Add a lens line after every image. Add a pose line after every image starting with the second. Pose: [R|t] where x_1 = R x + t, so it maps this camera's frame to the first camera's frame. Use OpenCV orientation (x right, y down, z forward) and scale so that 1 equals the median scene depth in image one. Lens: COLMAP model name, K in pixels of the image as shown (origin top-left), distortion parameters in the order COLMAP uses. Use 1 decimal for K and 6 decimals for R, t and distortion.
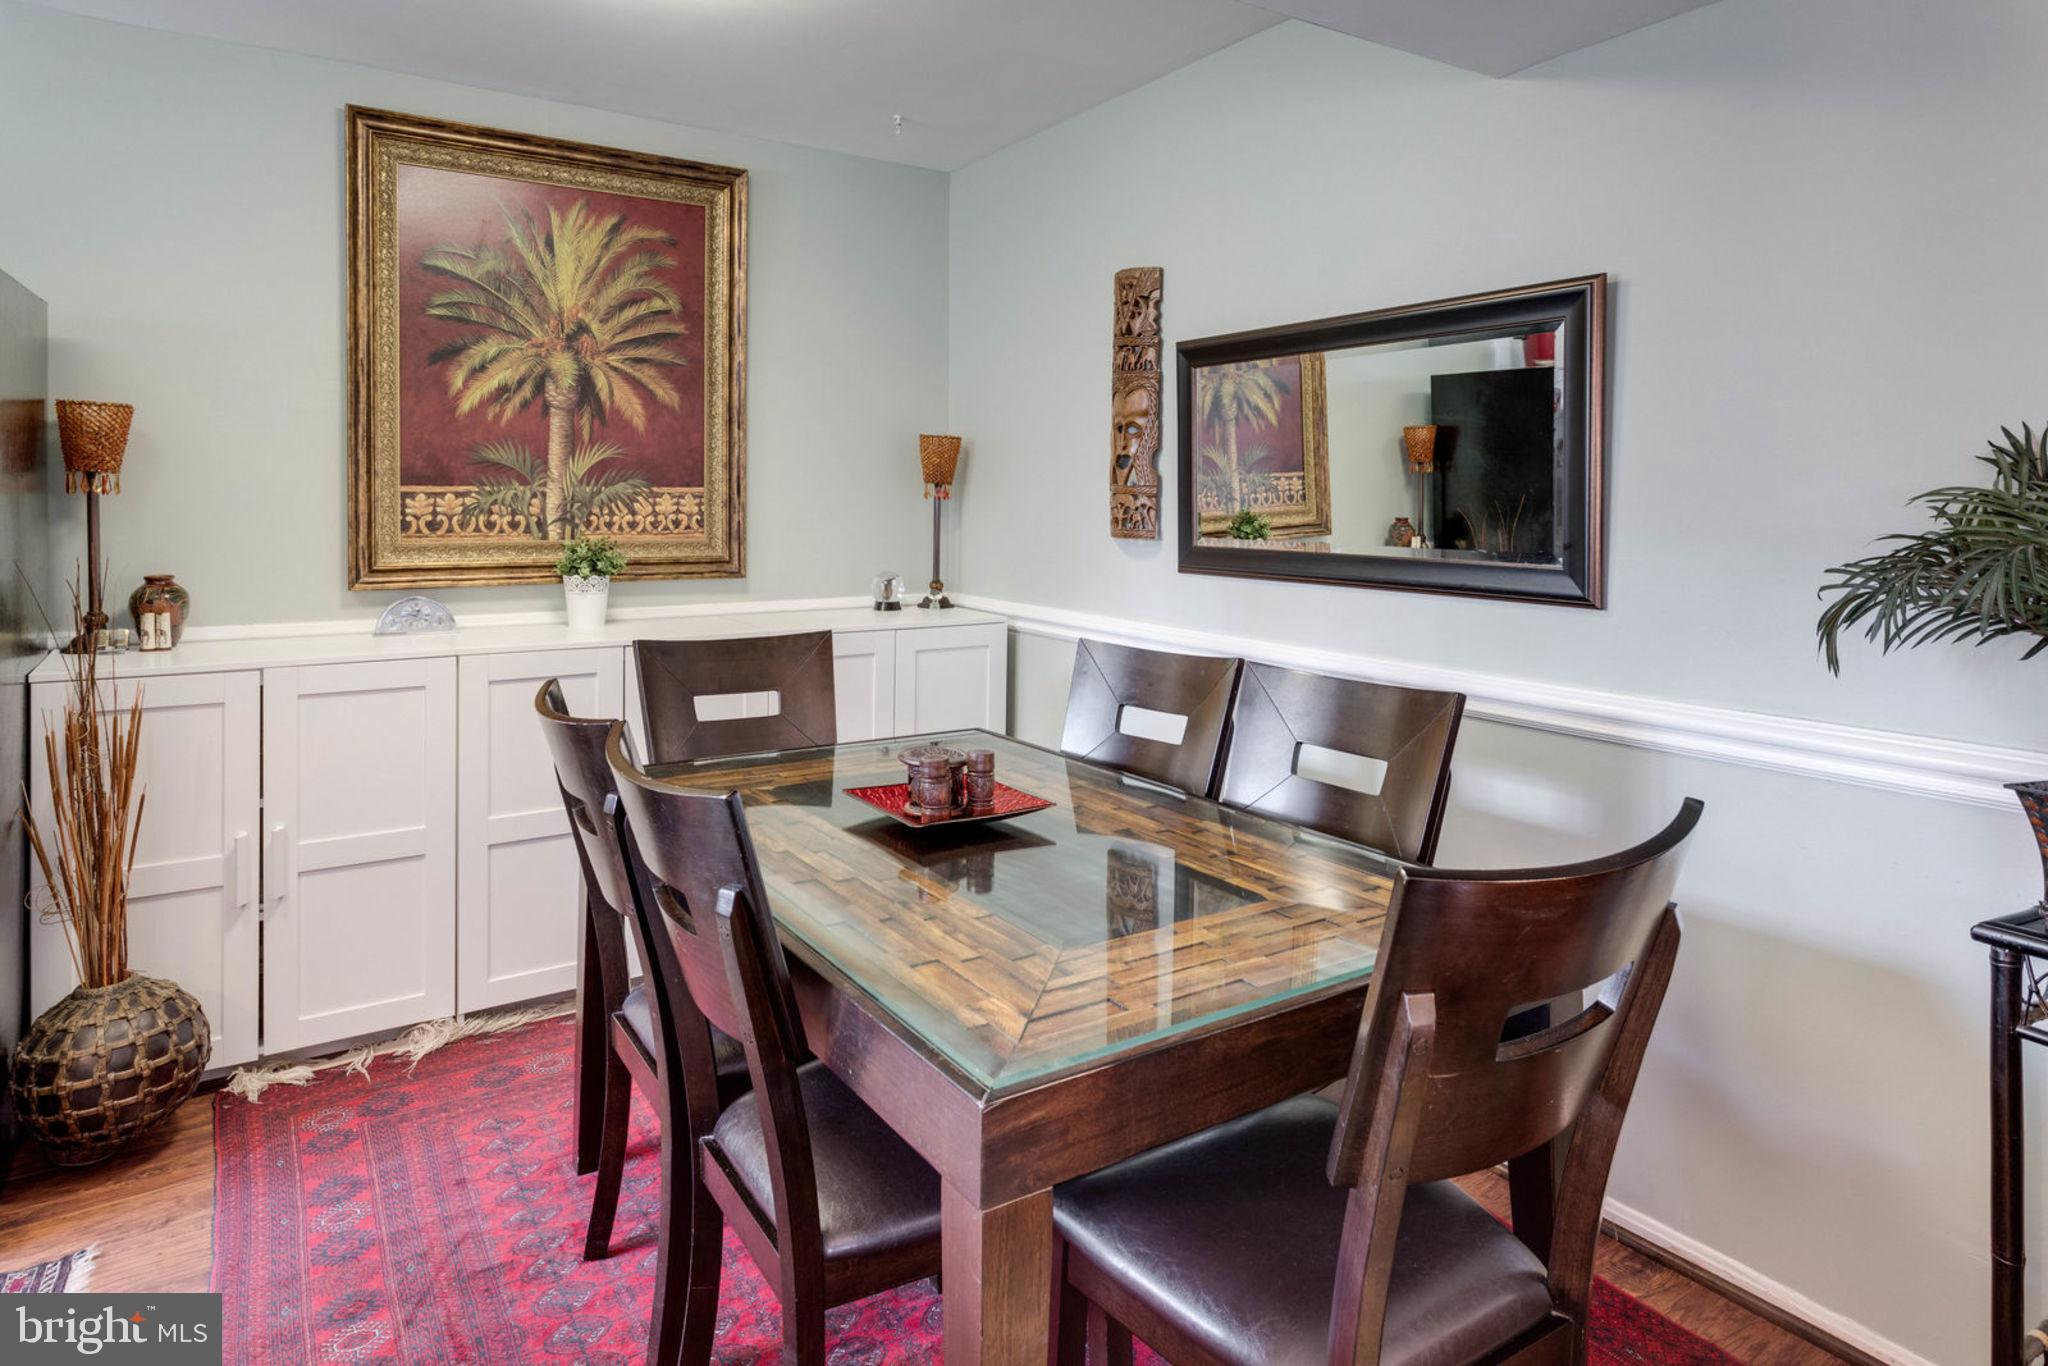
lens RADIAL K [[1183.5, 0, 1024.0], [0, 1183.5, 683.0], [0, 0, 1]] dist [0.000458, 0.000501]
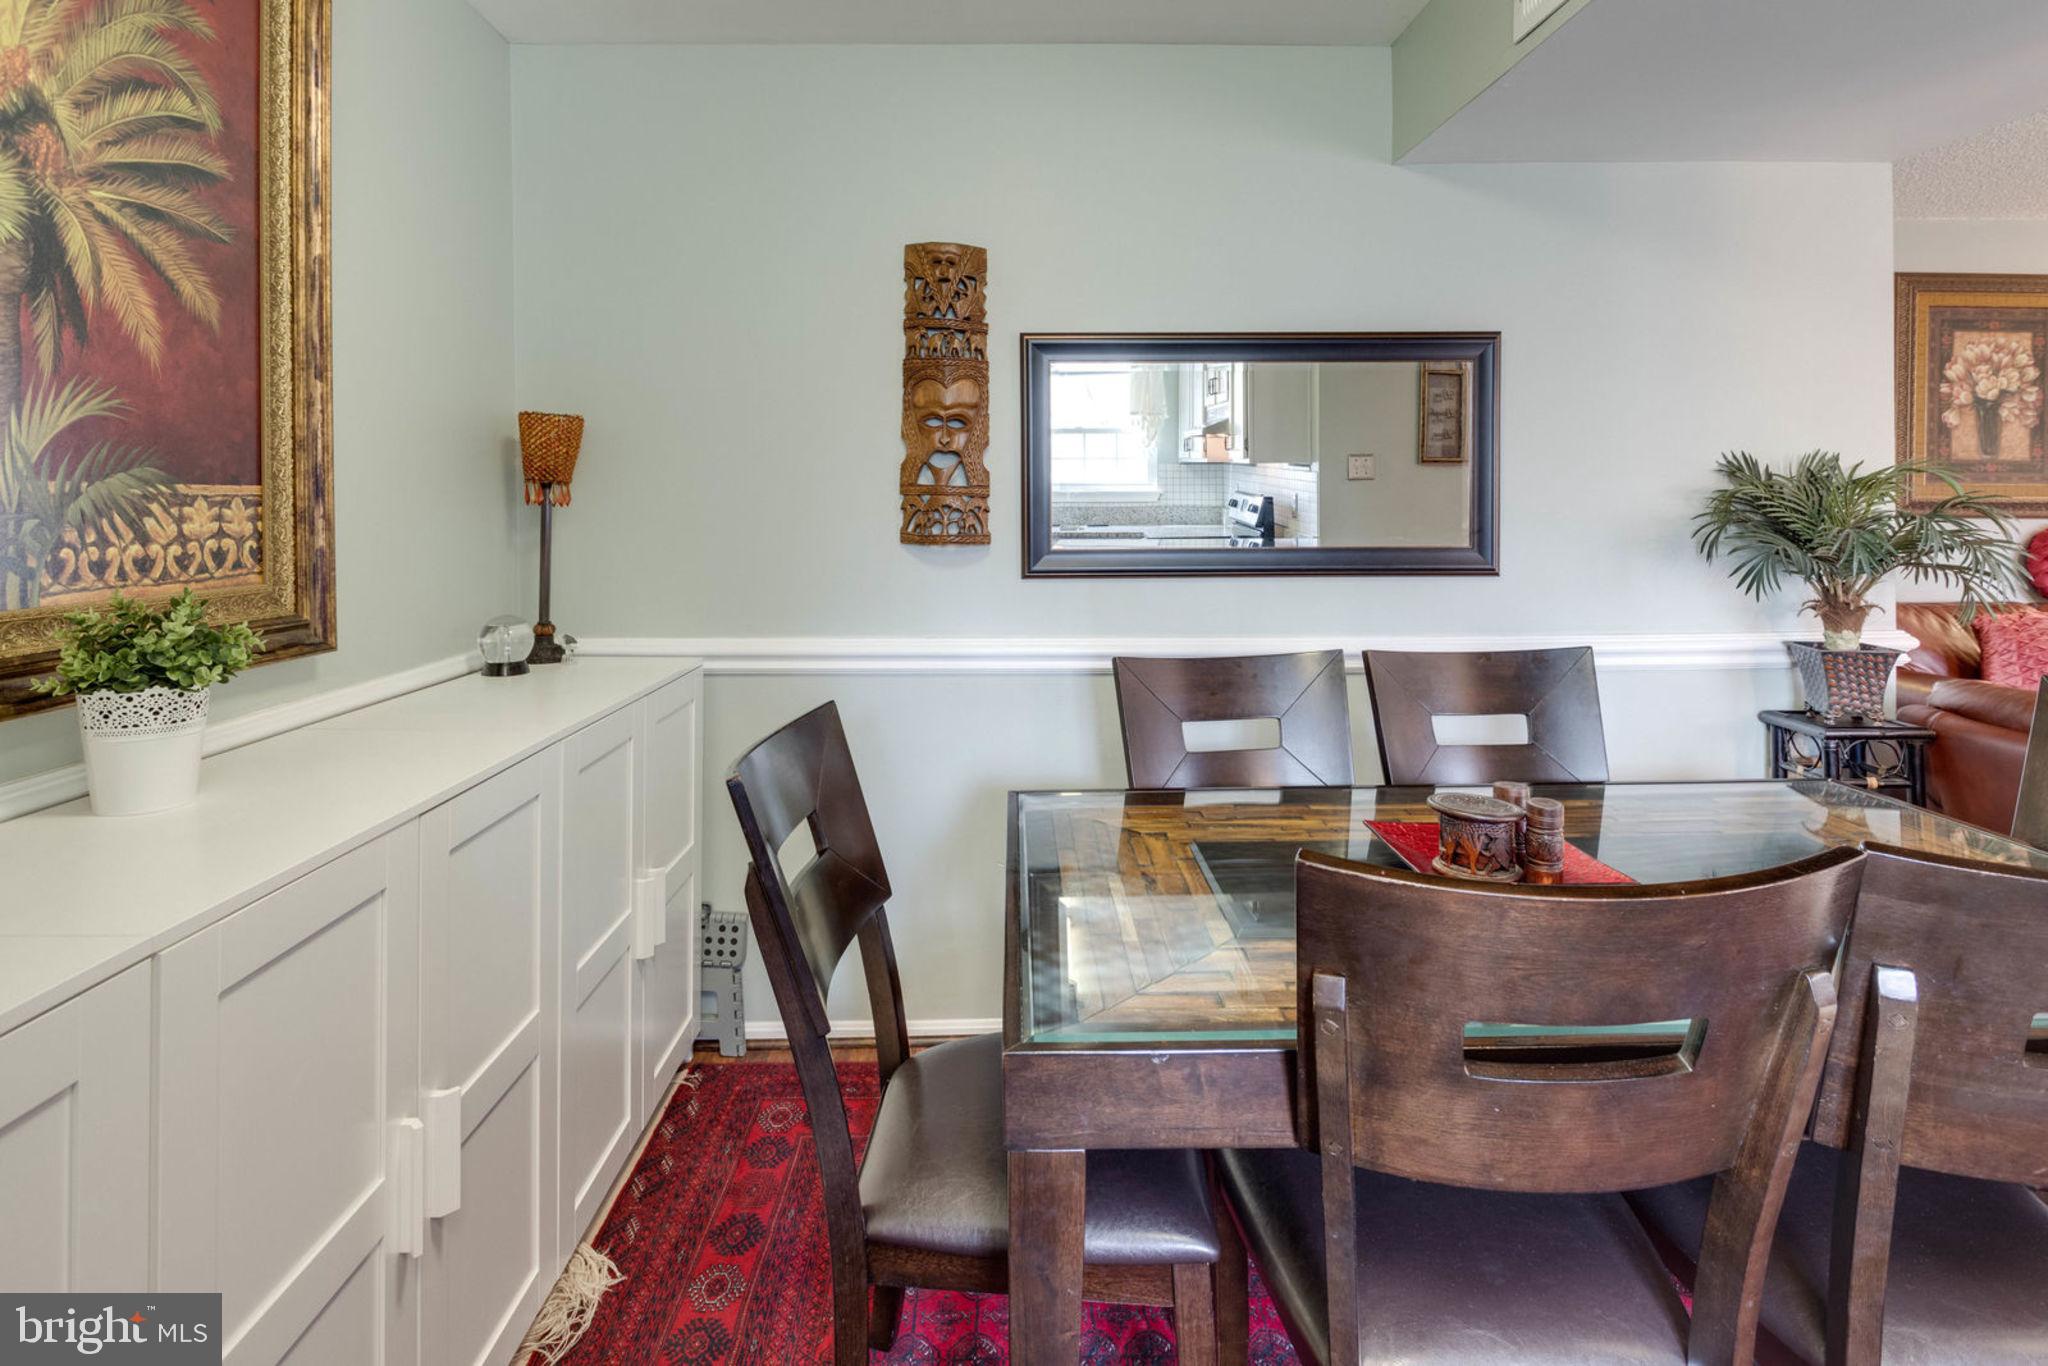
lens RADIAL K [[1024.3, 0, 1021.4], [0, 1024.3, 597.5], [0, 0, 1]] dist [0.001770, 0.000775]
pose [[0.530328, -0.085450, 0.843475, -0.494383], [0.139615, 0.990127, 0.012525, -0.080034], [-0.836218, 0.111119, 0.537022, 0.512529]]
